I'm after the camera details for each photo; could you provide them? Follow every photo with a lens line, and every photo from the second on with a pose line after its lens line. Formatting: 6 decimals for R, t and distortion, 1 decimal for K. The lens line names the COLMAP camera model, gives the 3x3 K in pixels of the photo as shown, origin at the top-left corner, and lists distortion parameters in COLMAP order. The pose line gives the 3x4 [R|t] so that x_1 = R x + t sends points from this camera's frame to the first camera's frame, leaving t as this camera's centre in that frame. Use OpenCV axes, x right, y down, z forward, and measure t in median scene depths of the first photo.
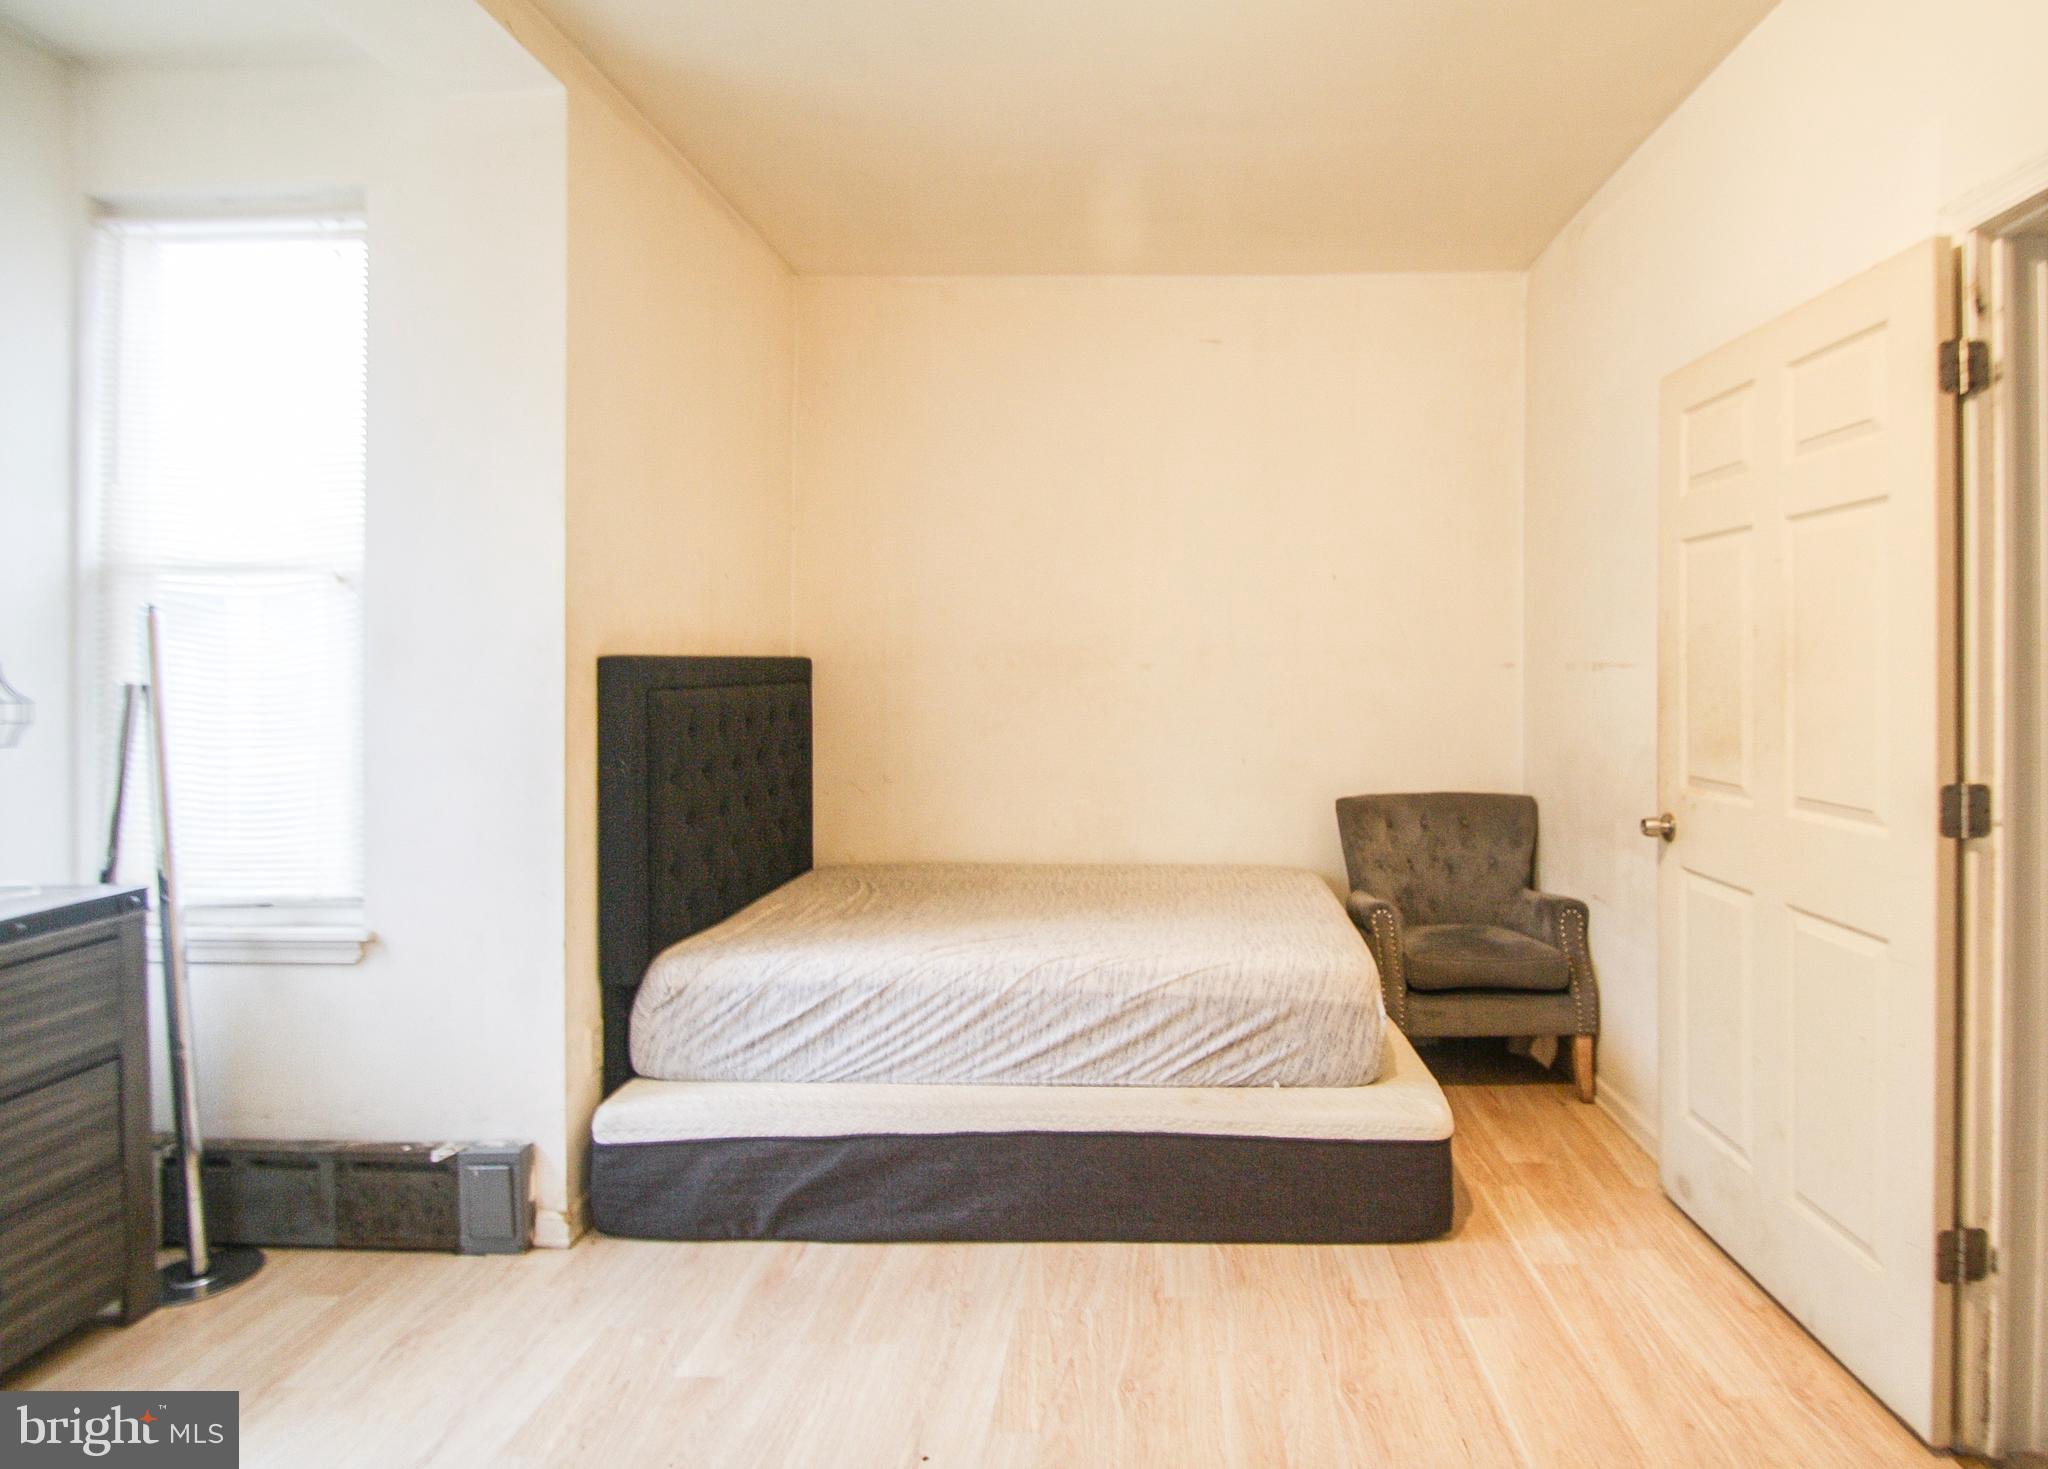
lens RADIAL K [[1112.5, 0, 1126.5], [0, 1112.5, 657.2], [0, 0, 1]] dist [-0.004397, -0.005932]
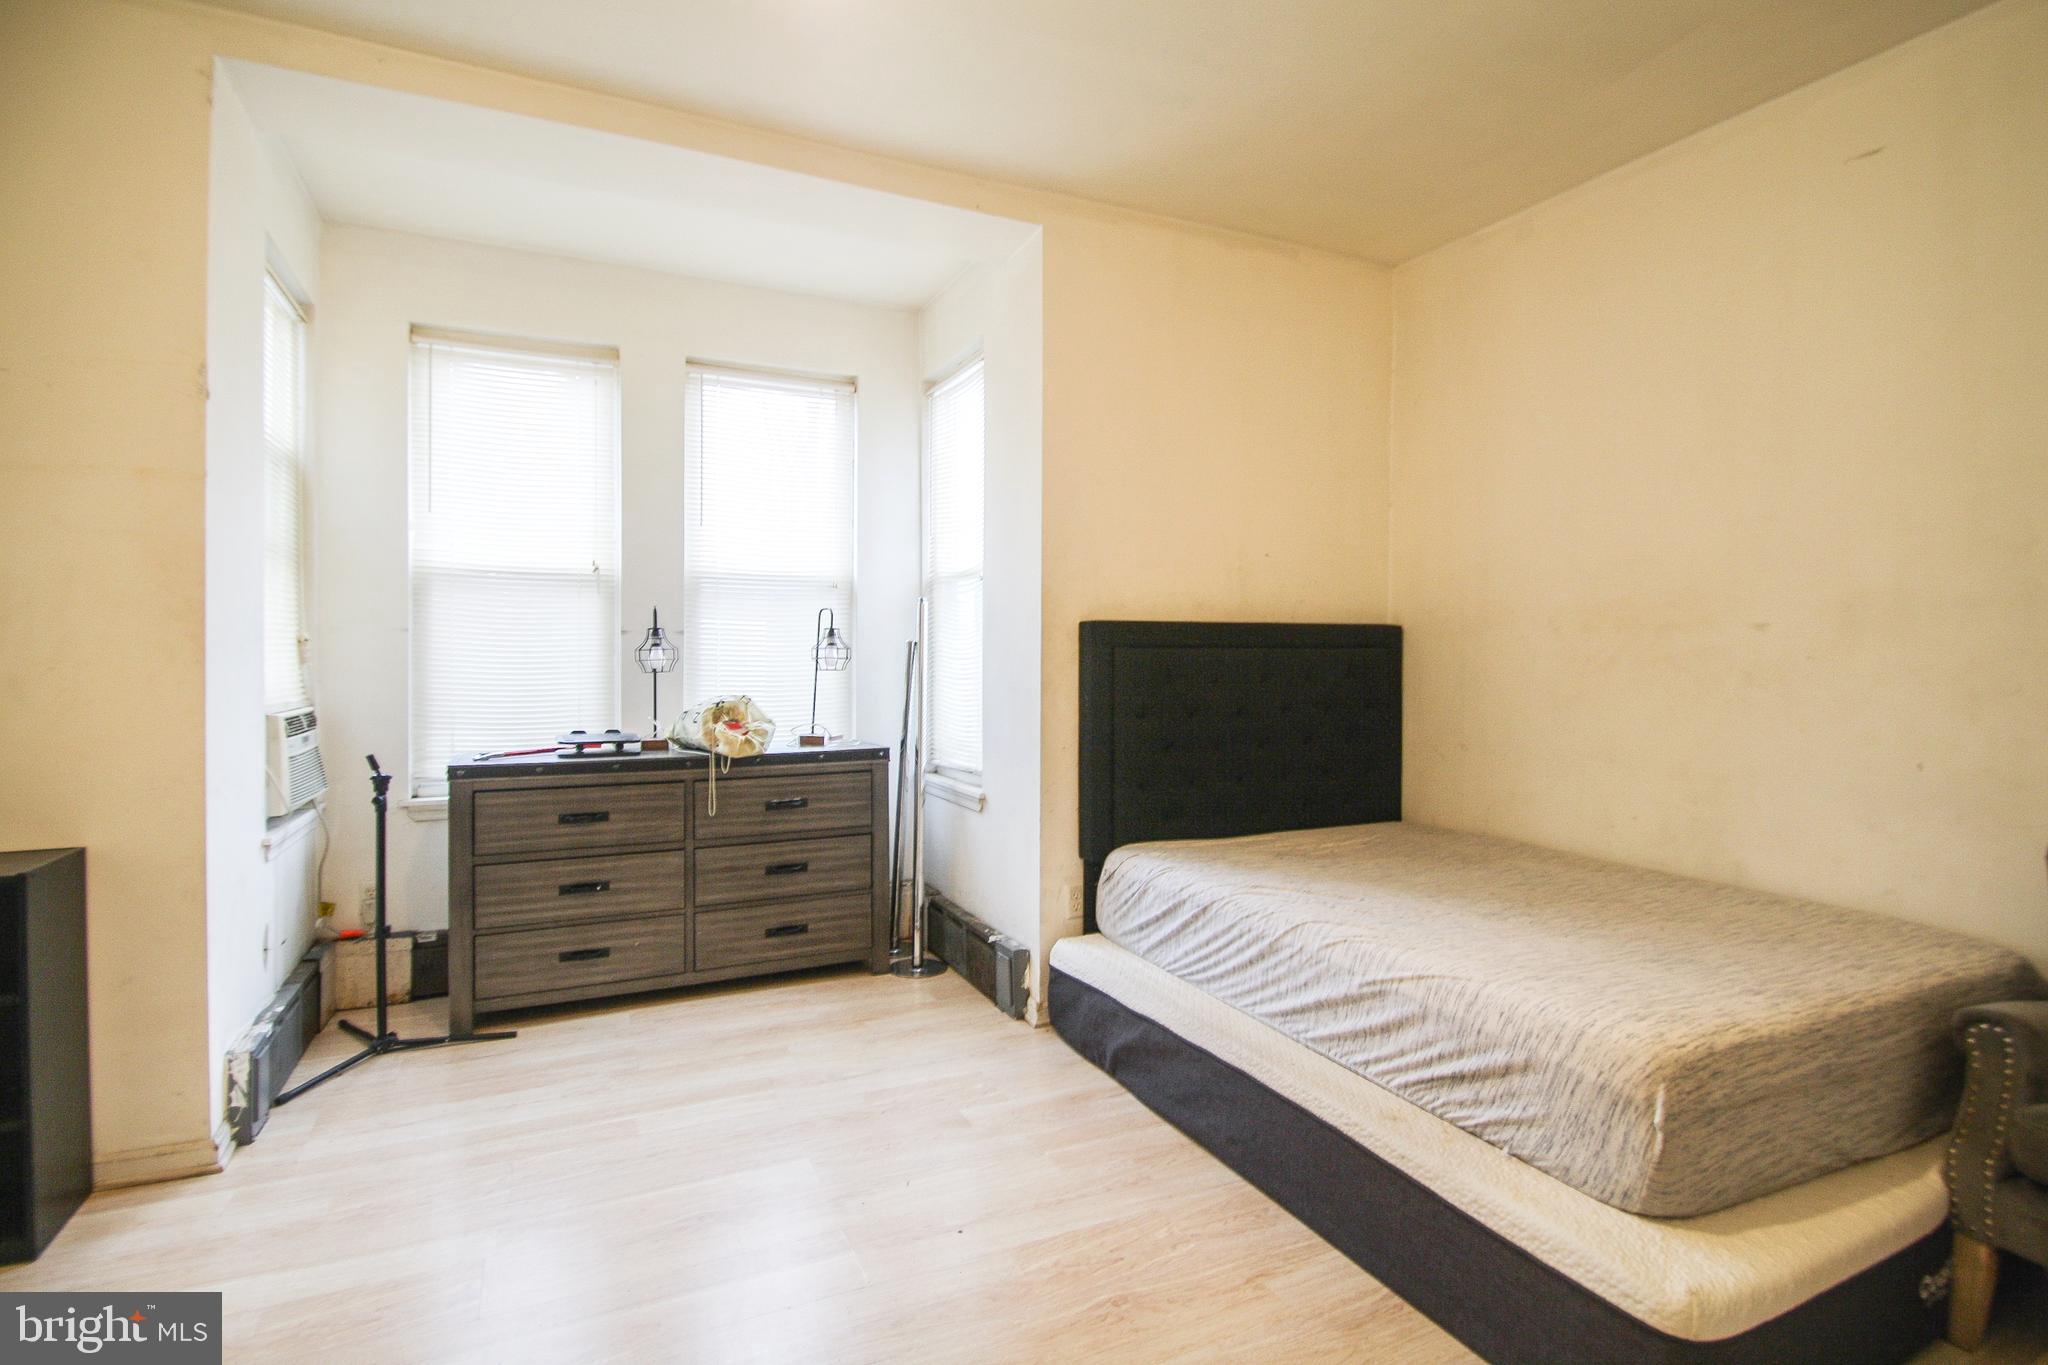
lens RADIAL K [[975.9, 0, 1021.7], [0, 975.9, 674.4], [0, 0, 1]] dist [-0.002718, -0.002747]
pose [[0.435062, 0.020916, -0.900158, 0.589604], [0.001358, 0.999714, 0.023886, 0.036496], [0.900399, -0.011614, 0.434909, 0.403940]]
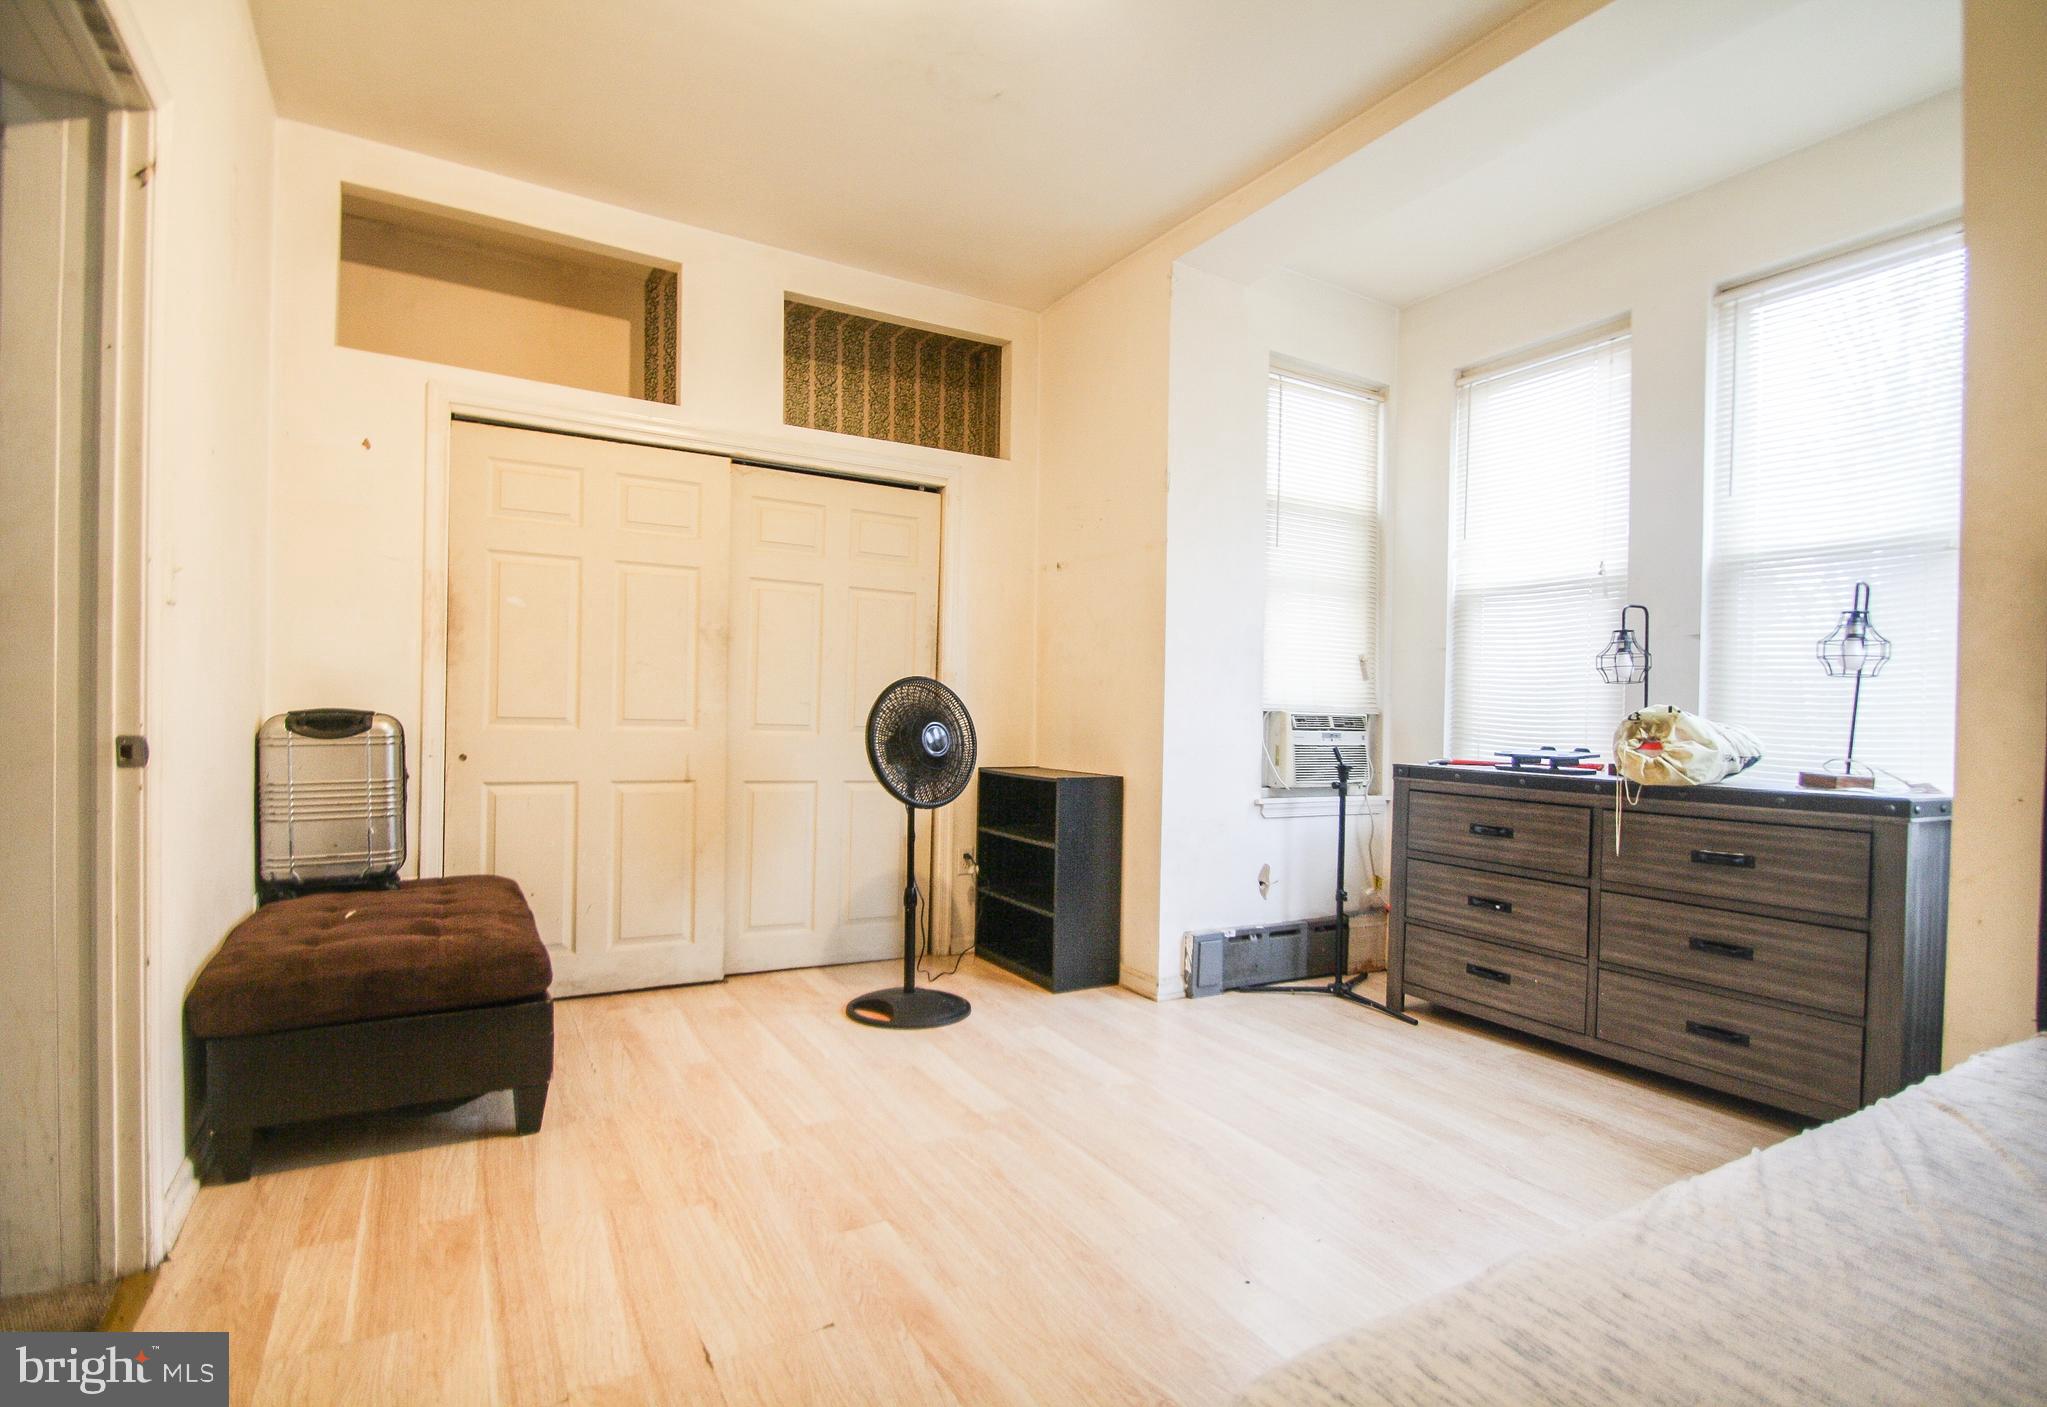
lens RADIAL K [[1004.6, 0, 1009.0], [0, 1004.6, 737.3], [0, 0, 1]] dist [0.000408, -0.000213]
pose [[-0.865056, -0.005630, -0.501644, 0.363918], [-0.019923, 0.999534, 0.023139, 0.115742], [0.501280, 0.030011, -0.864764, 1.193270]]
